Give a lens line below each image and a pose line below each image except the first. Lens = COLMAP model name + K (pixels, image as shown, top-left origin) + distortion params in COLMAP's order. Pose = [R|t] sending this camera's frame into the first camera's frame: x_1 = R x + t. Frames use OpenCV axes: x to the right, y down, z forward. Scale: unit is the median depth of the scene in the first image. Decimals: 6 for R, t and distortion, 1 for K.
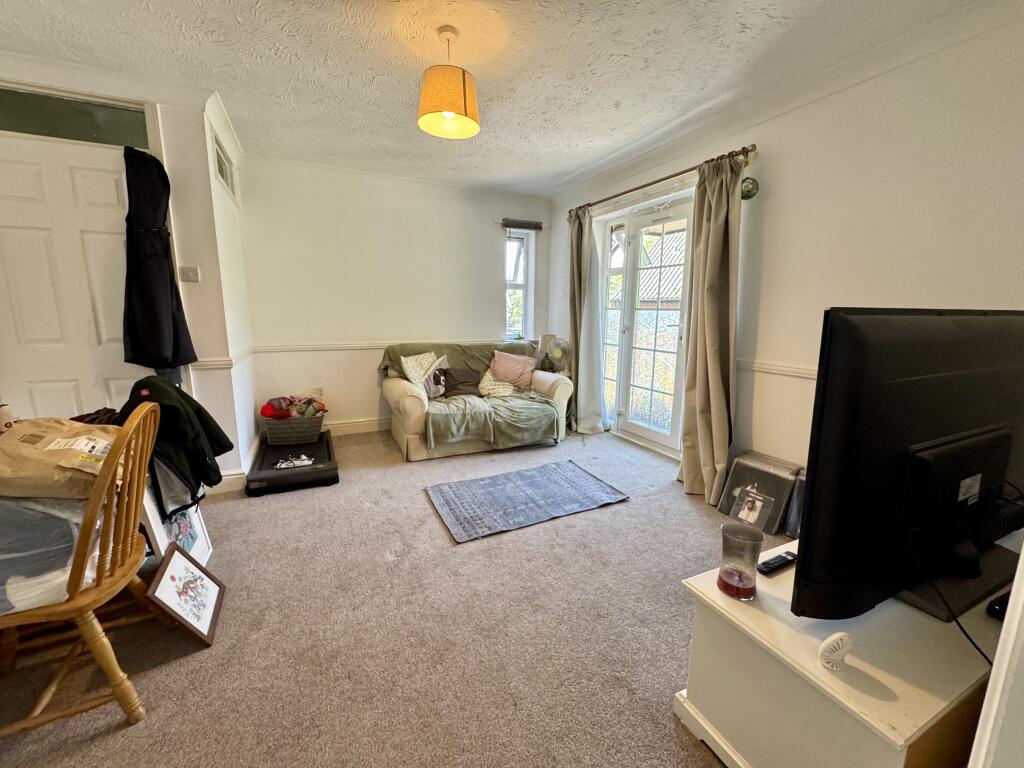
lens RADIAL K [[415.7, 0, 512.0], [0, 415.7, 384.0], [0, 0, 1]] dist [-0.017214, 0.000030]
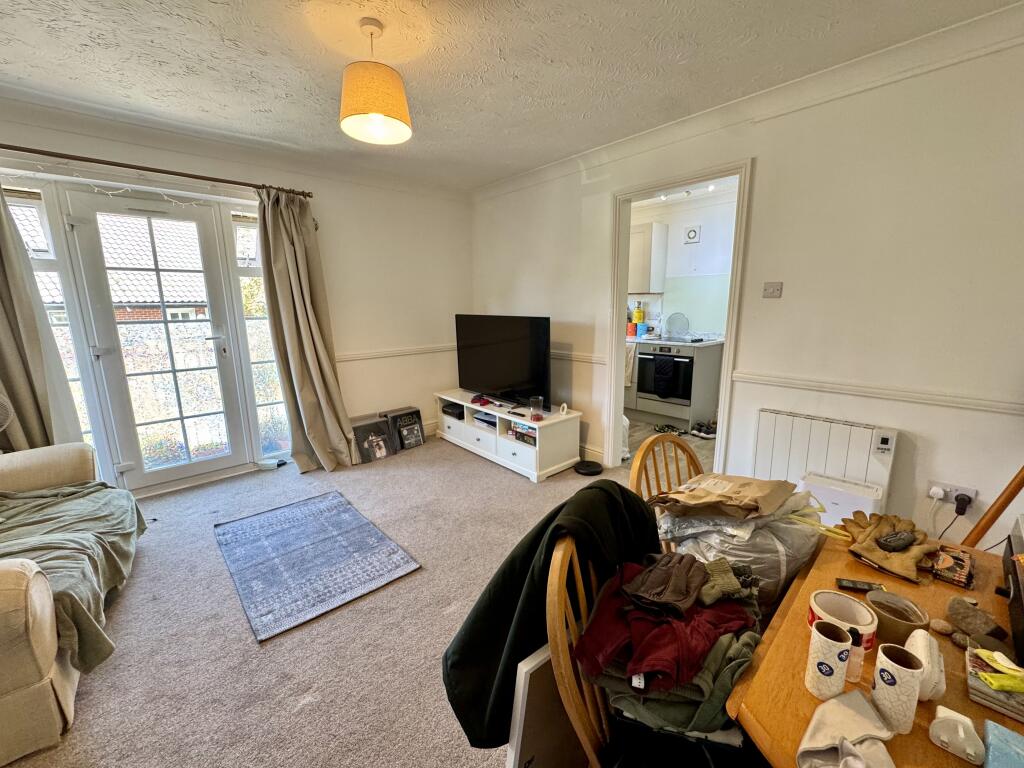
lens RADIAL K [[409.2, 0, 512.0], [0, 409.2, 382.8], [0, 0, 1]] dist [-0.004678, -0.000046]
pose [[-0.288250, -0.186183, 0.939281, -0.837680], [0.178114, 0.953371, 0.243636, -0.186546], [-0.940844, 0.237527, -0.241647, 0.768906]]
